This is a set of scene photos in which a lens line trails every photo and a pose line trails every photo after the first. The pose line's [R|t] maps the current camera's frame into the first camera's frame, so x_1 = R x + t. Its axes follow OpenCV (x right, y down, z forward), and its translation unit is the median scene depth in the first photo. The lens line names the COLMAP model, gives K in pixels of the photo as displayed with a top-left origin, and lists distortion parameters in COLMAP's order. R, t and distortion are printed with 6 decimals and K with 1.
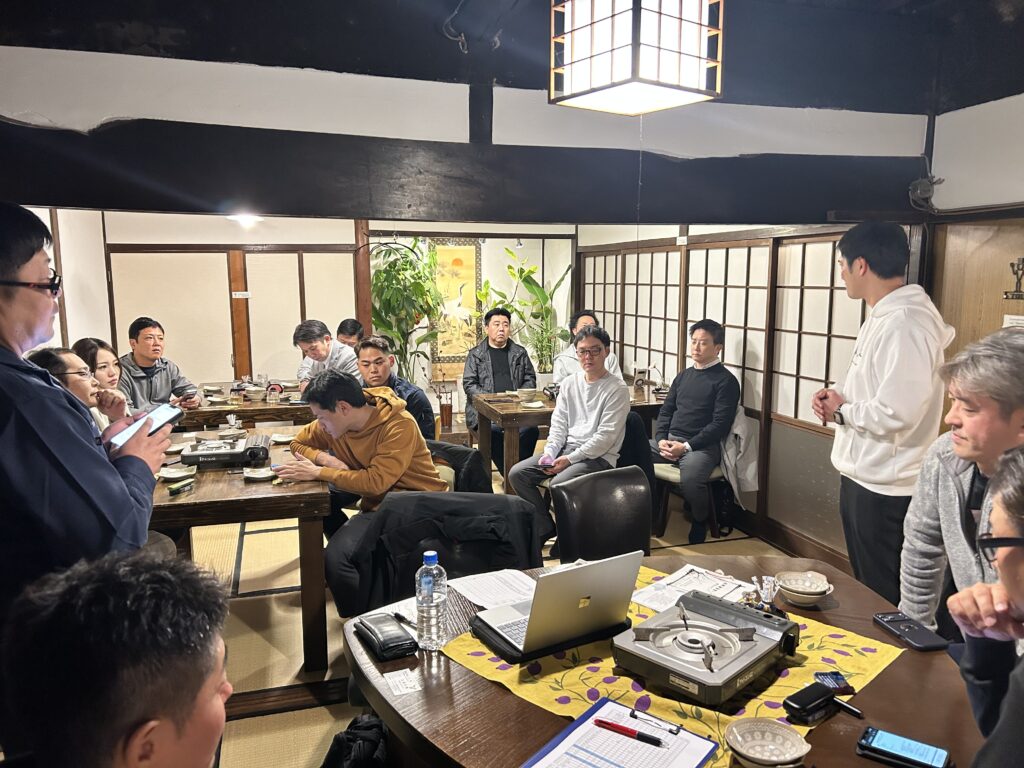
lens RADIAL K [[769.3, 0, 521.0], [0, 769.3, 383.4], [0, 0, 1]] dist [0.042053, 0.001844]
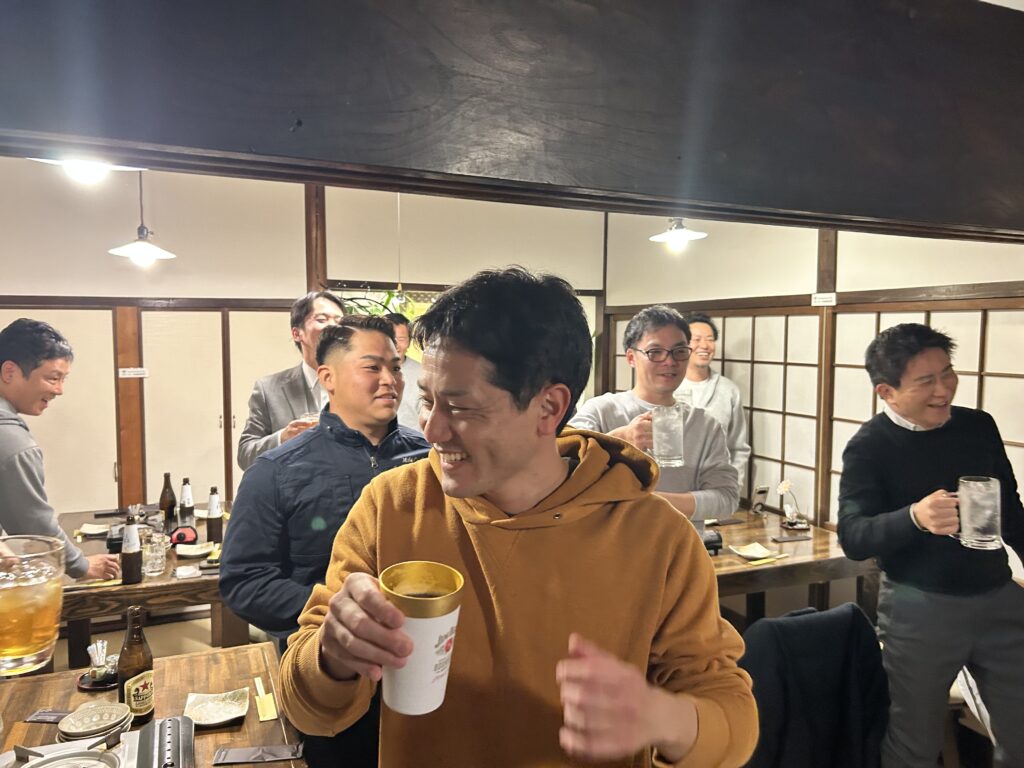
lens RADIAL K [[769.3, 0, 502.5], [0, 769.3, 384.1], [0, 0, 1]] dist [0.042053, 0.001844]
pose [[0.995150, 0.000882, 0.098363, -0.110960], [0.006439, 0.997232, -0.074080, -0.053032], [-0.098156, 0.074354, 0.992390, 0.306980]]
